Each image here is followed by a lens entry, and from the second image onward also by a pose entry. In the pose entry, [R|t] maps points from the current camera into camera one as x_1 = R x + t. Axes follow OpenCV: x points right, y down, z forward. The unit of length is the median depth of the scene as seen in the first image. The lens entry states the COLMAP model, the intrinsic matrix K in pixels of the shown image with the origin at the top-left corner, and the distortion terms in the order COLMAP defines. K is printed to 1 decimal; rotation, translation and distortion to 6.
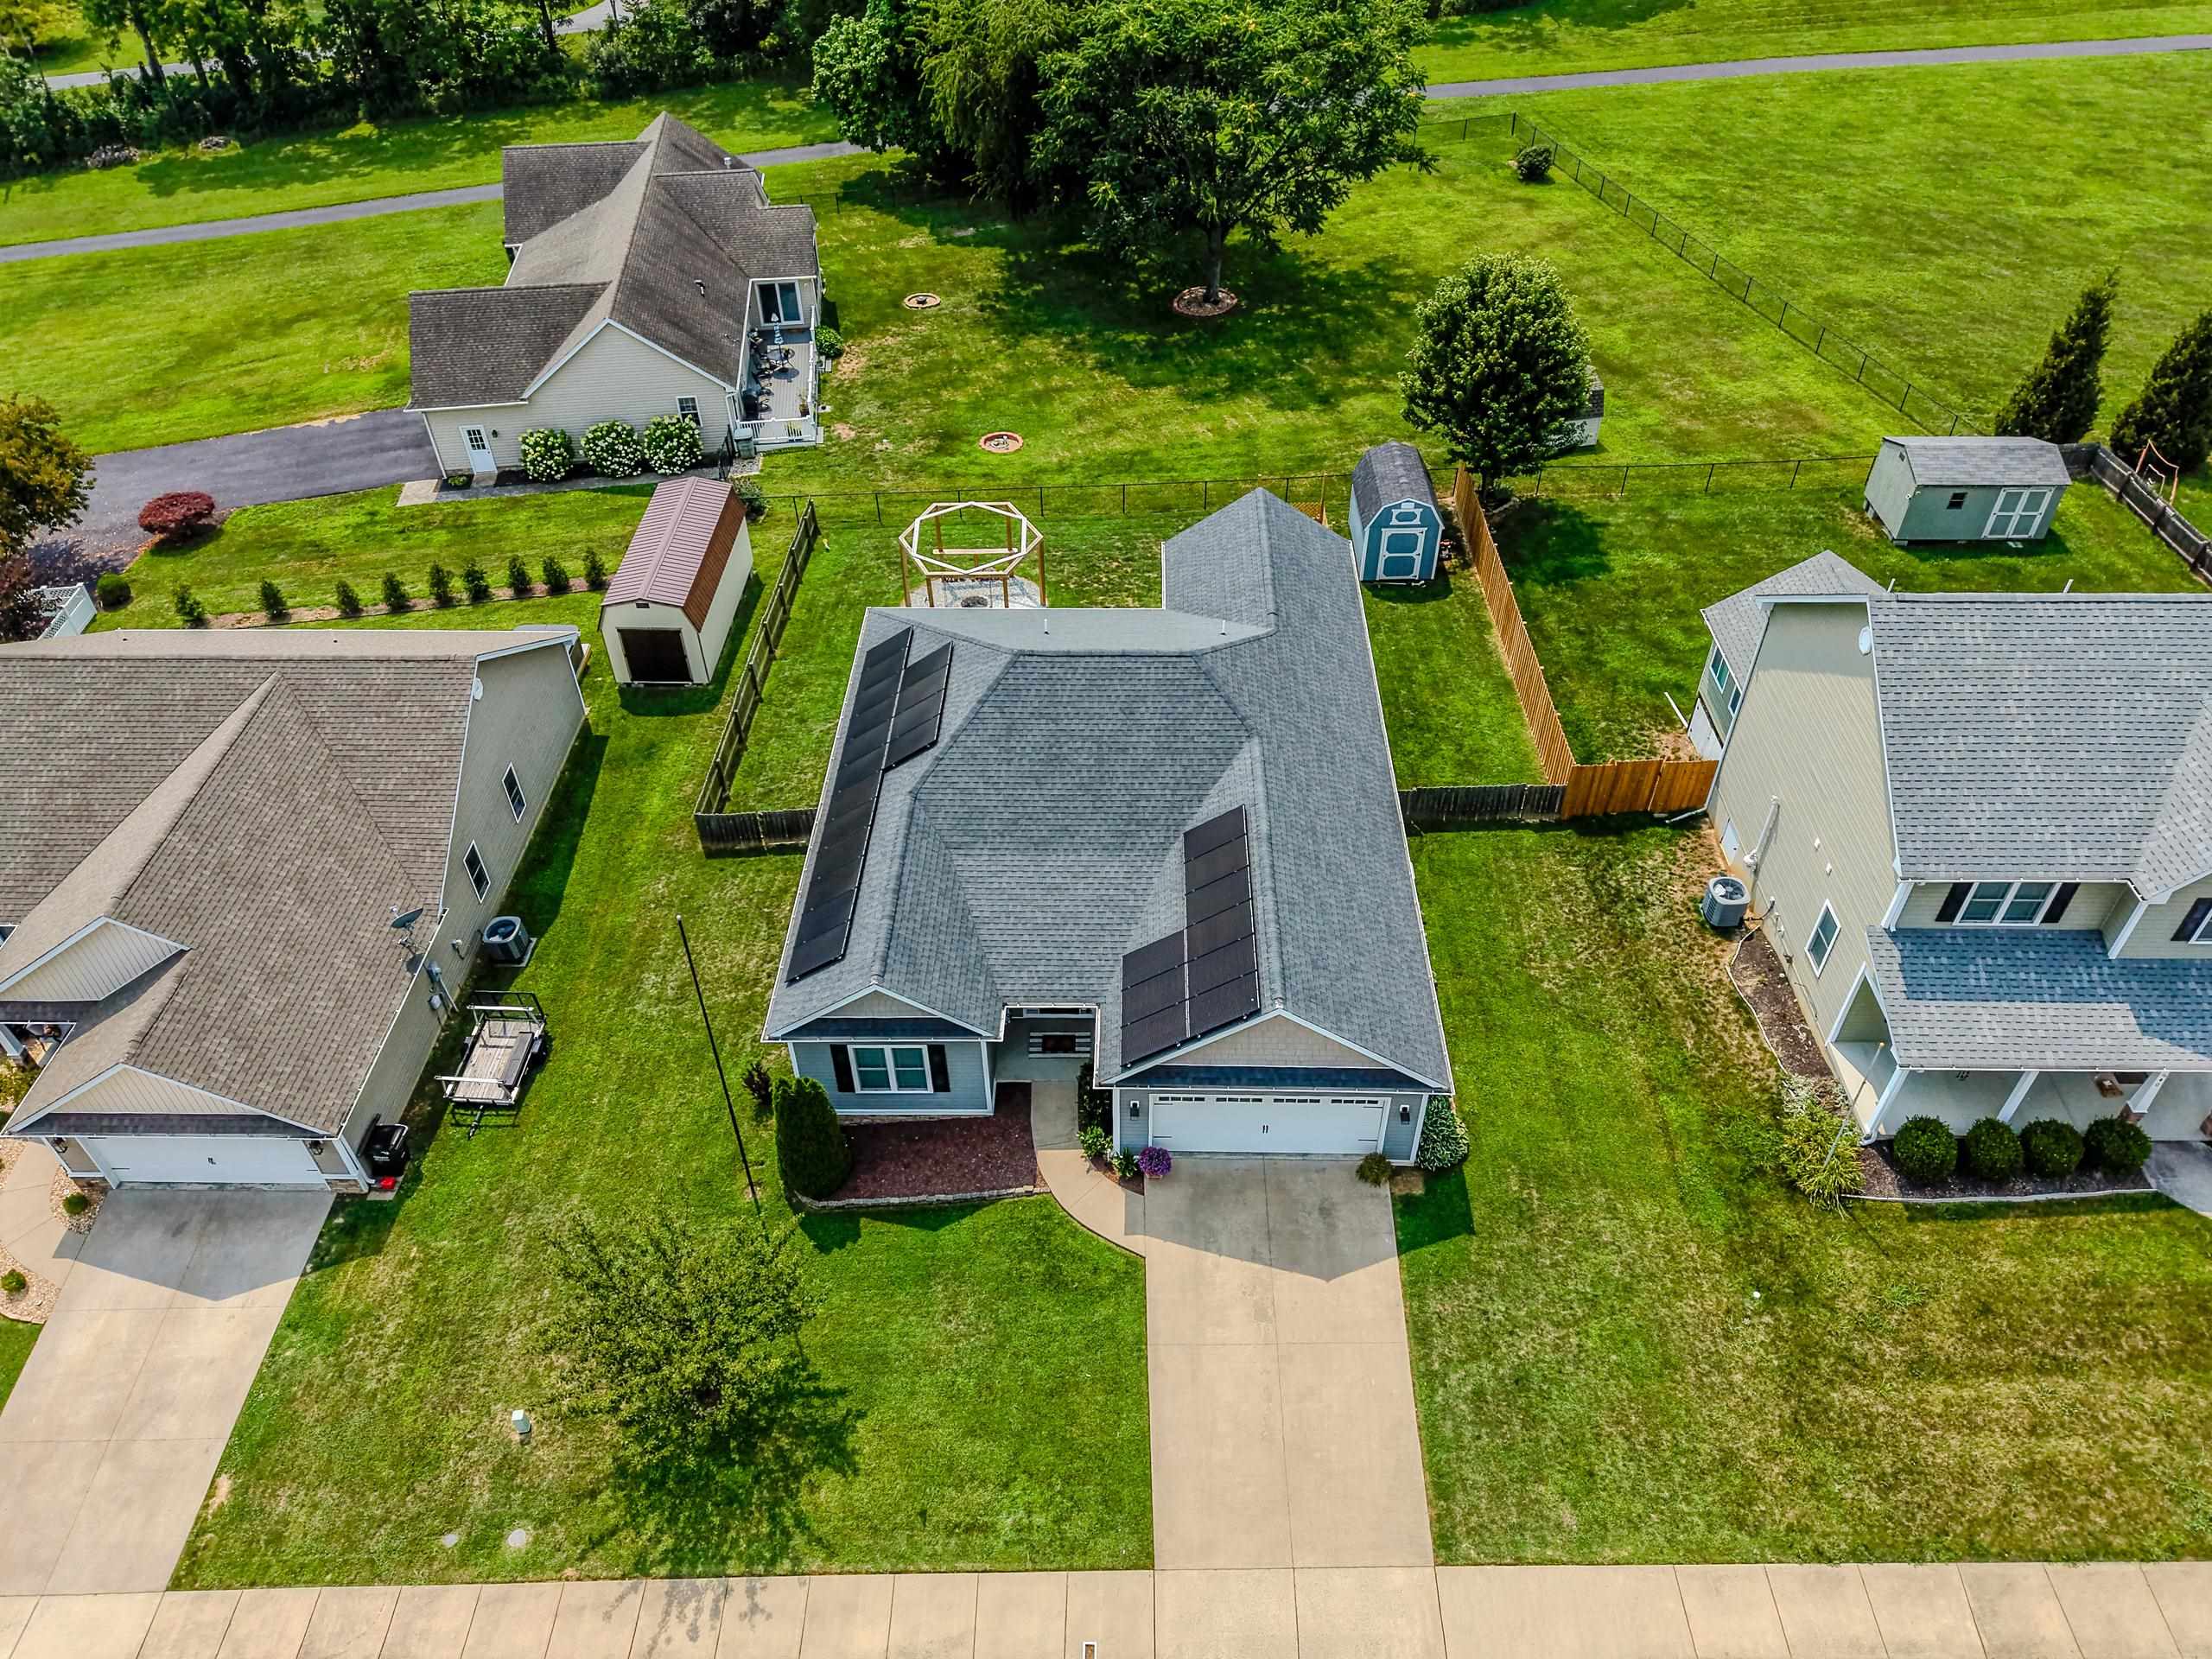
lens RADIAL K [[1509.1, 0, 1117.5], [0, 1509.1, 844.1], [0, 0, 1]] dist [0.031697, -0.037850]
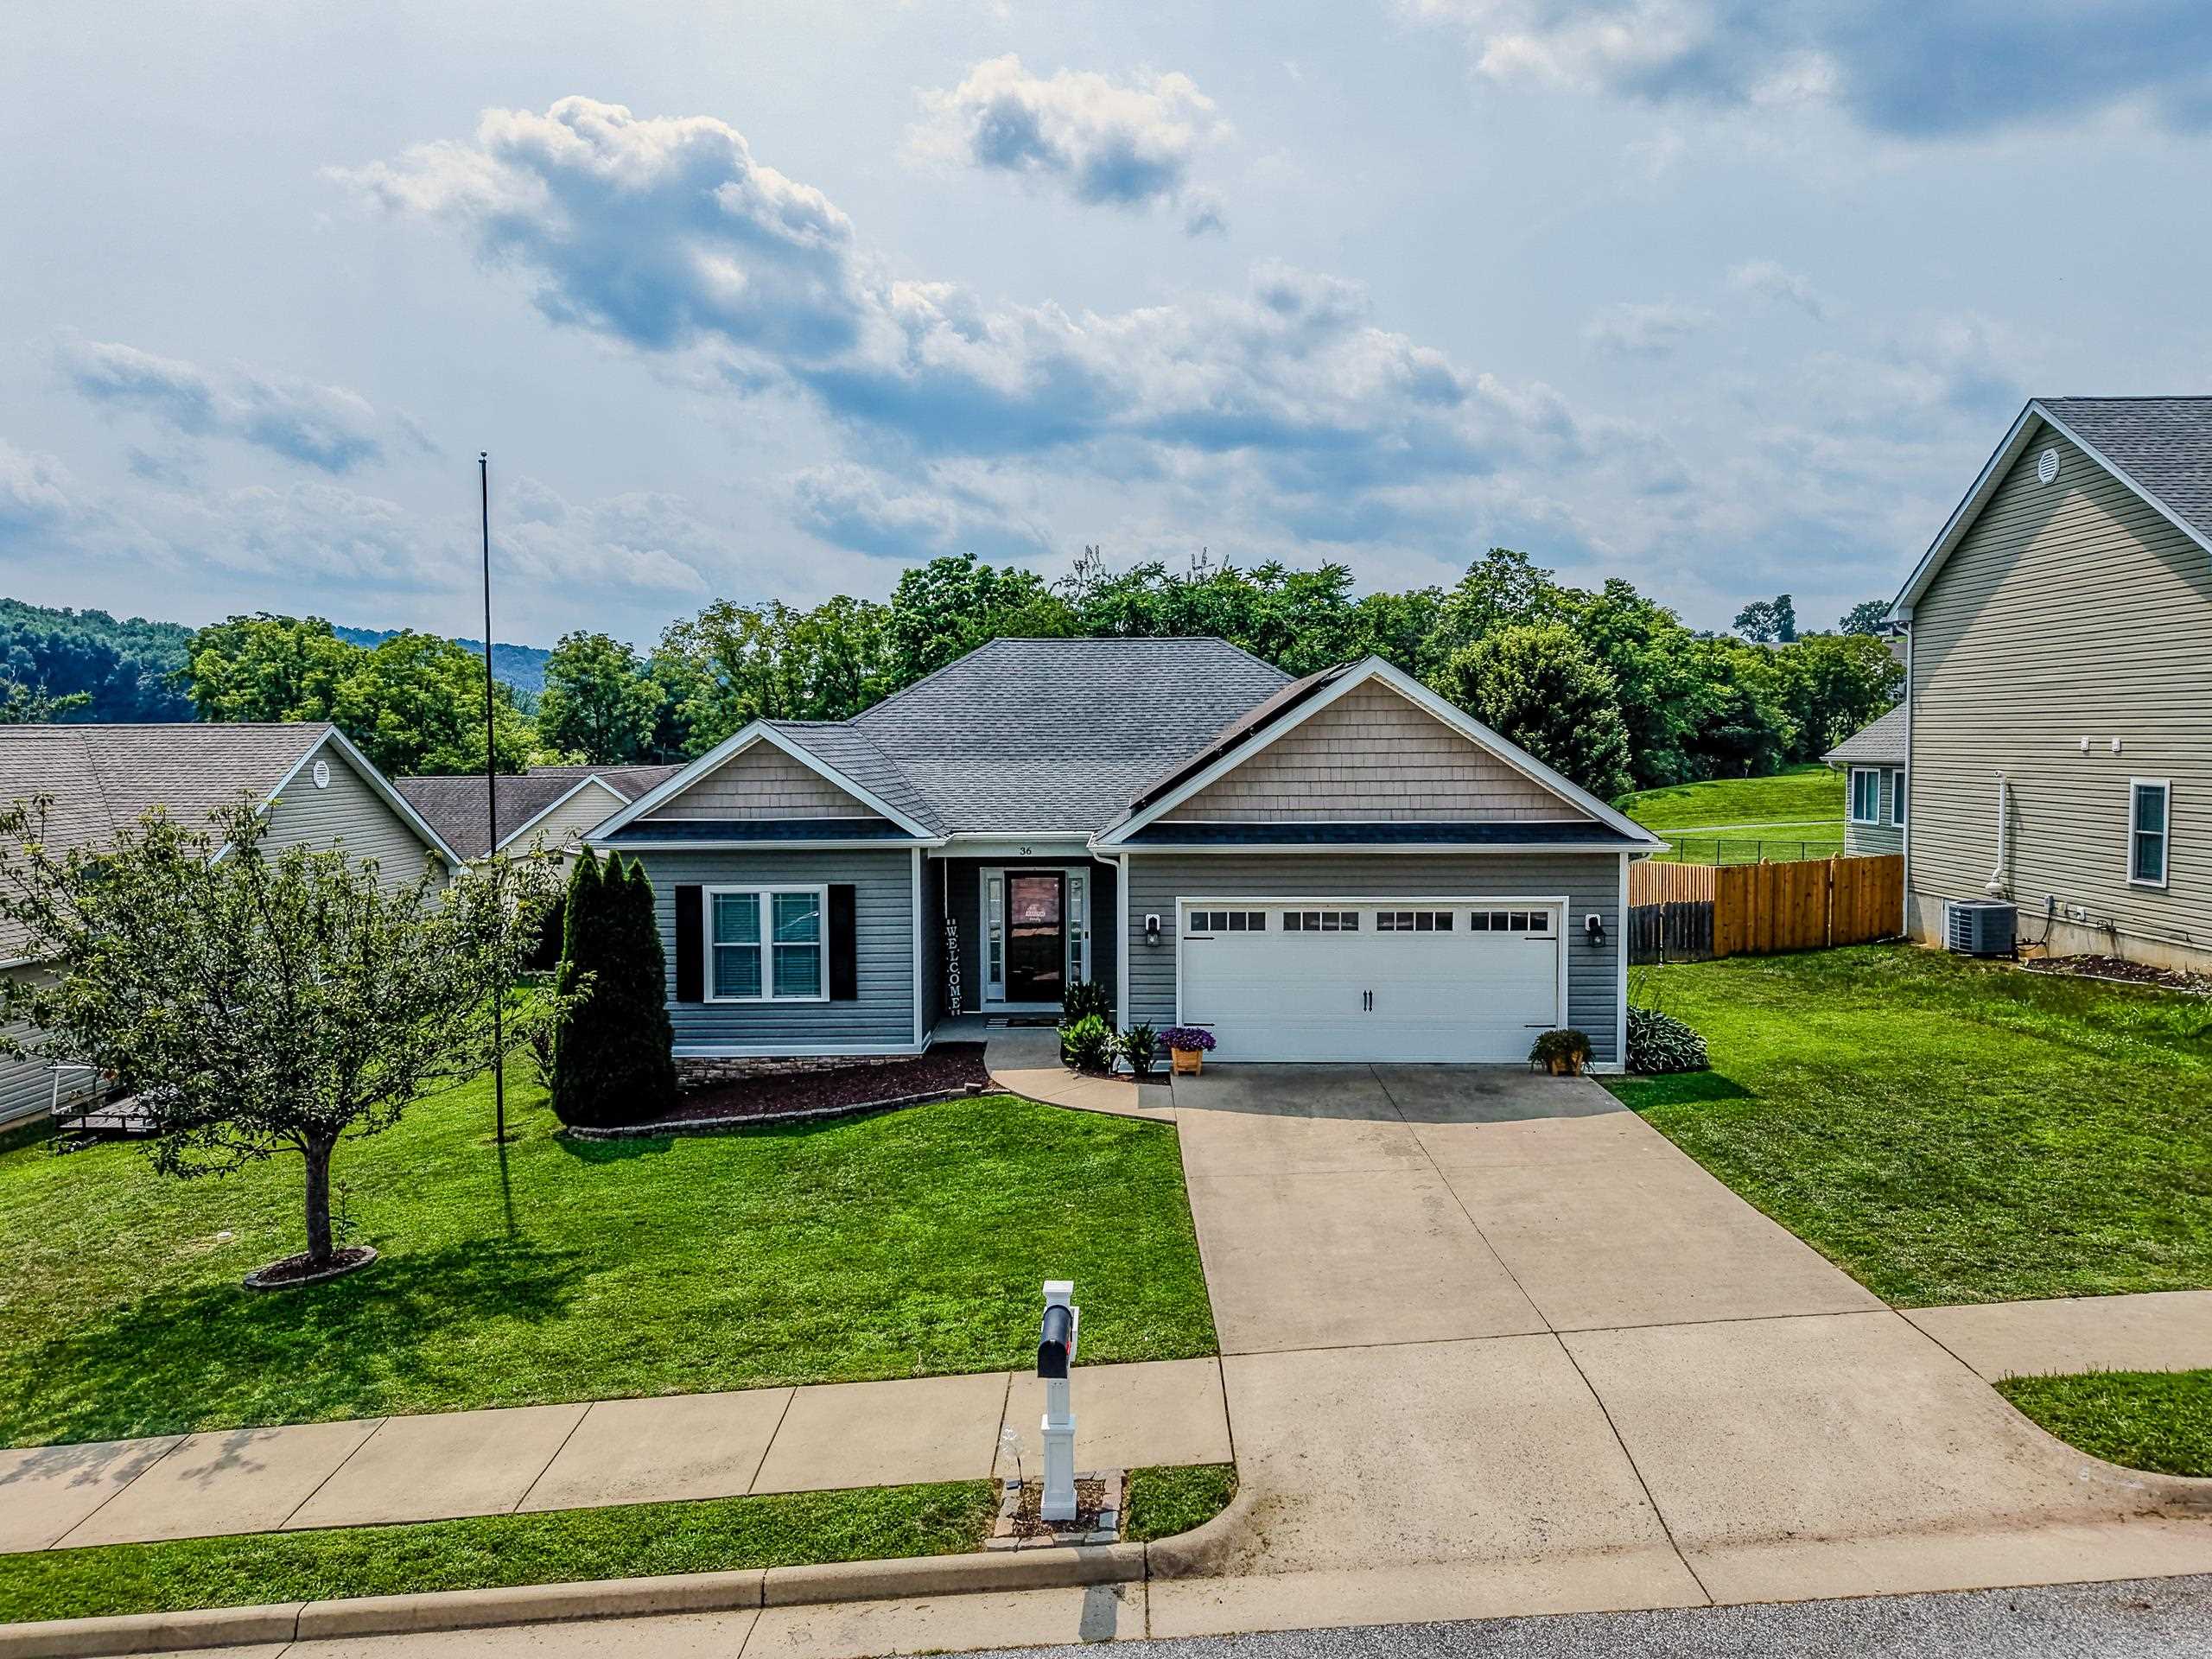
lens RADIAL K [[1509.1, 0, 1117.5], [0, 1509.1, 844.1], [0, 0, 1]] dist [0.031697, -0.037850]
pose [[0.999998, -0.001697, 0.000526, -0.003322], [0.001674, 0.801533, -0.597949, 0.545805], [0.000593, 0.597949, 0.801534, 0.517033]]
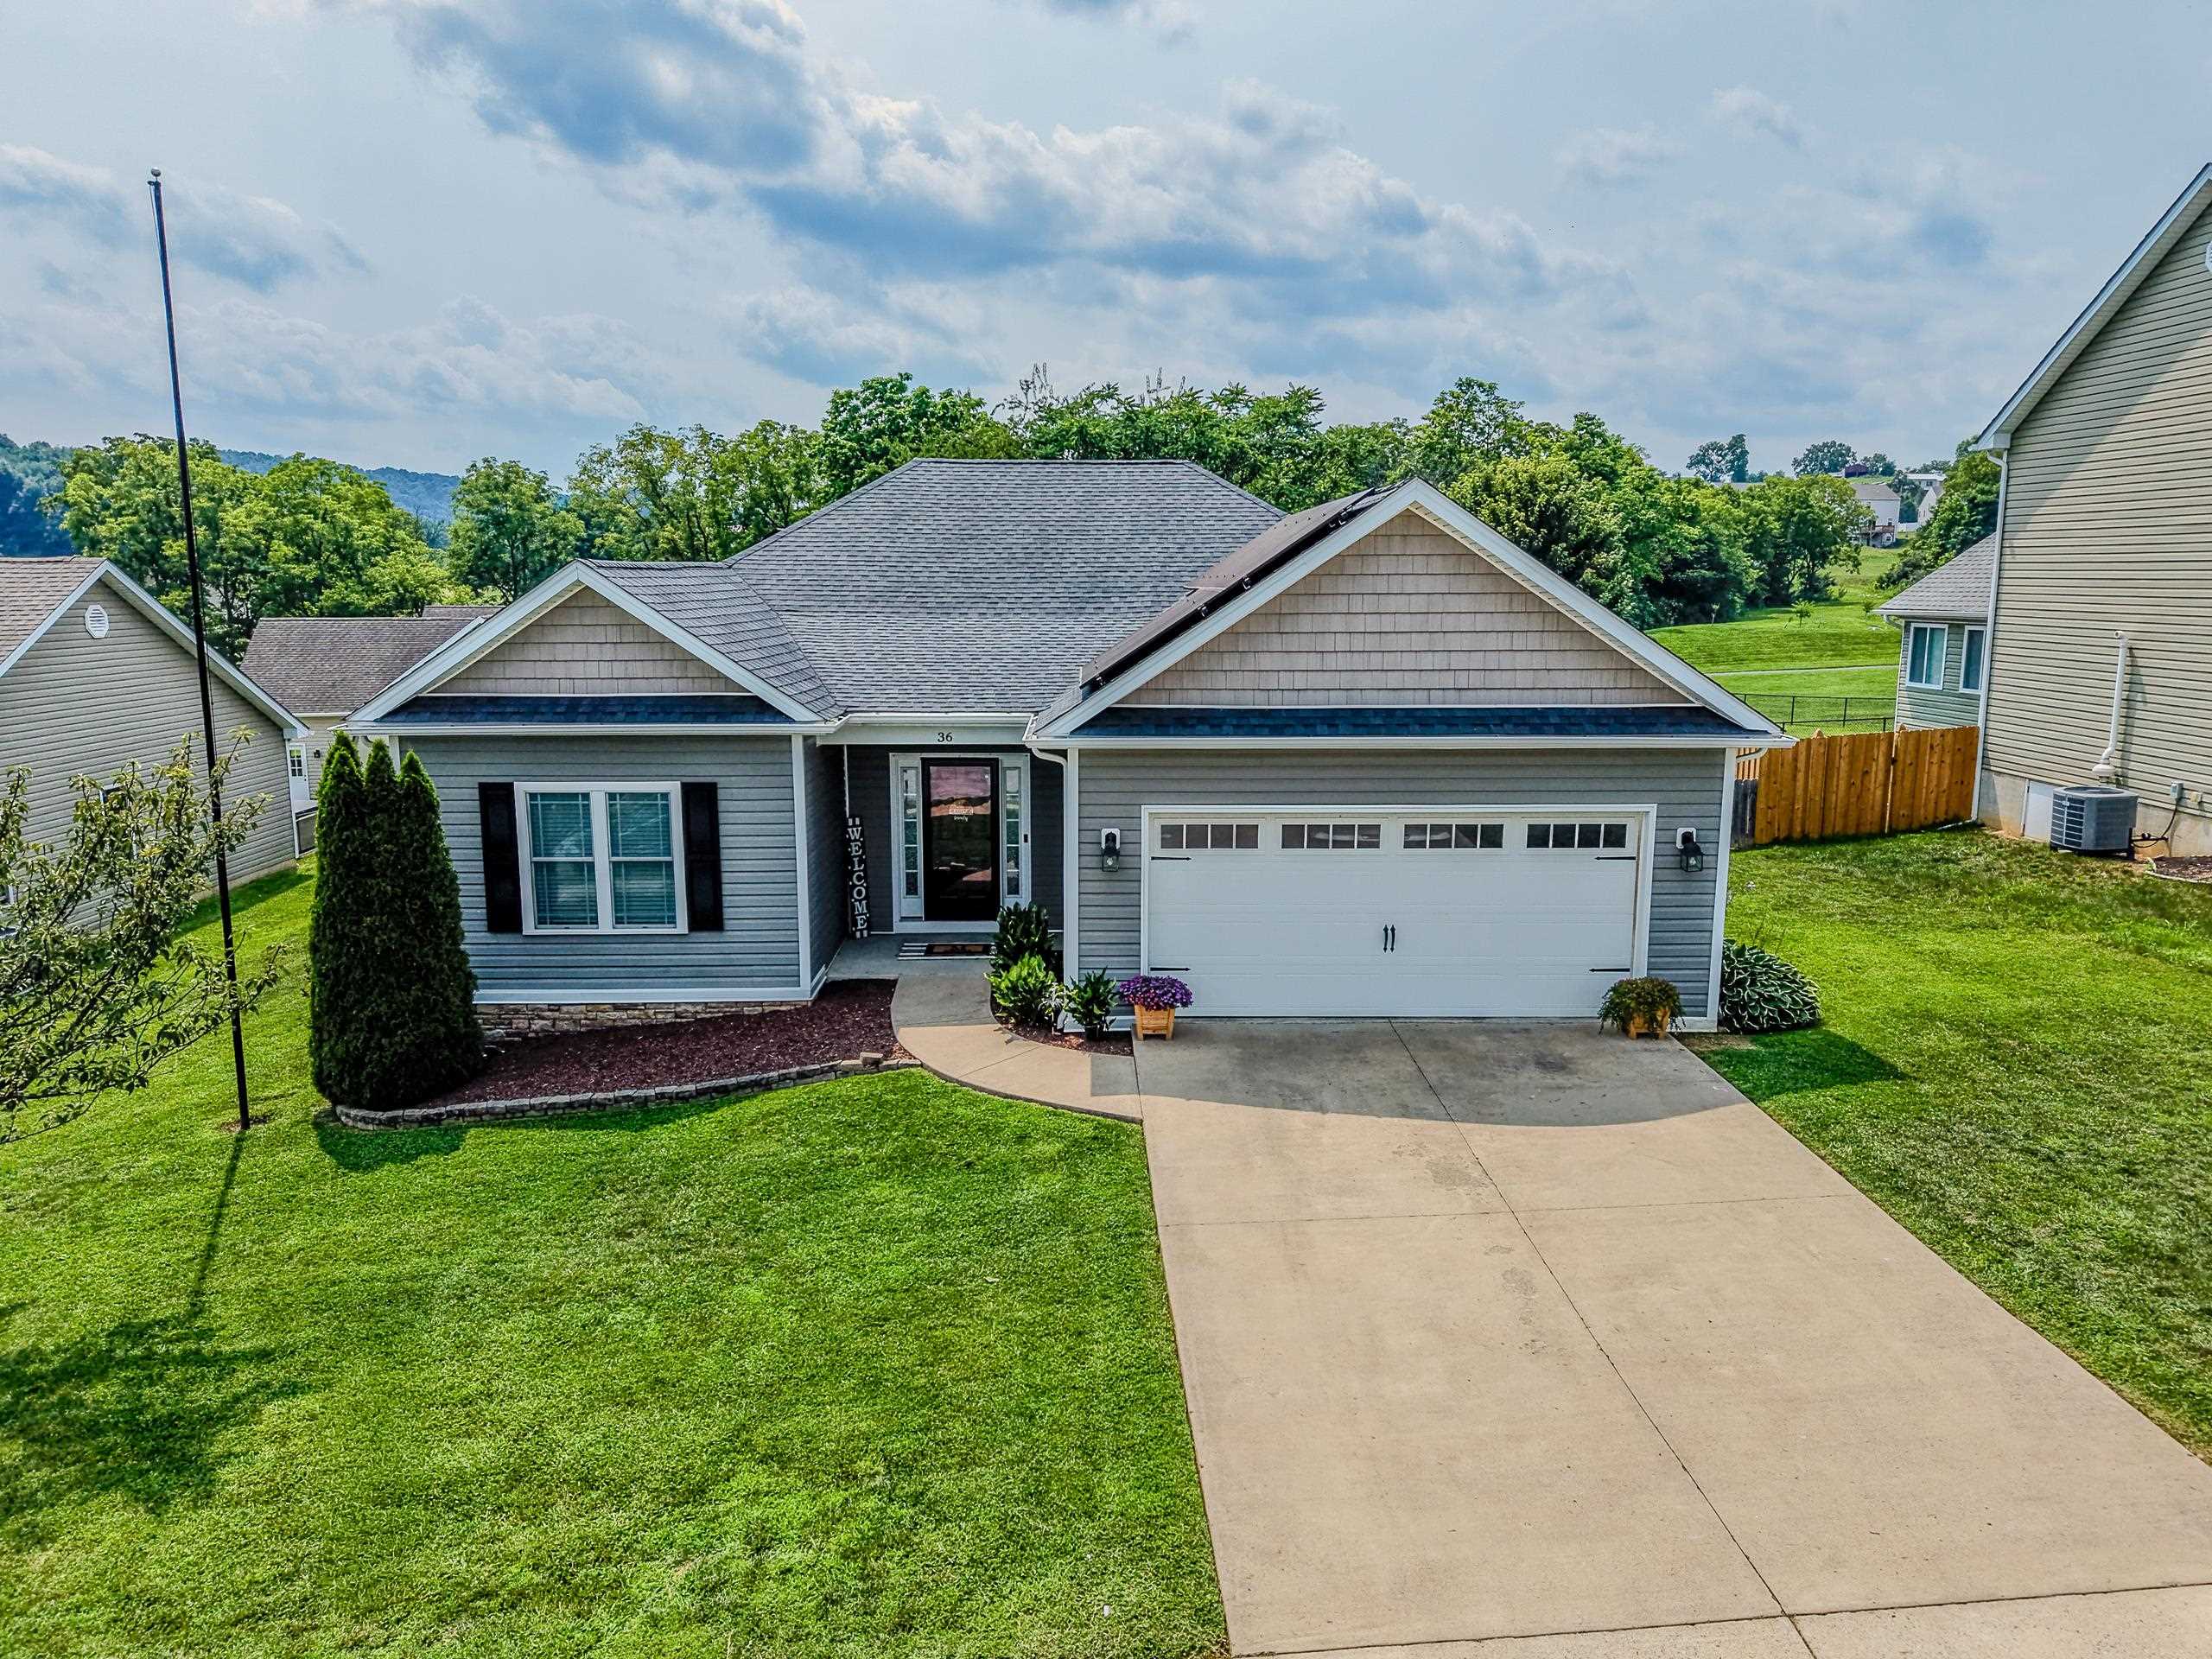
lens RADIAL K [[1509.1, 0, 1117.5], [0, 1509.1, 844.1], [0, 0, 1]] dist [0.031697, -0.037850]
pose [[0.999423, -0.000809, 0.033949, -0.002086], [0.018033, 0.859761, -0.510378, 0.435700], [-0.028775, 0.510696, 0.859280, 0.638395]]
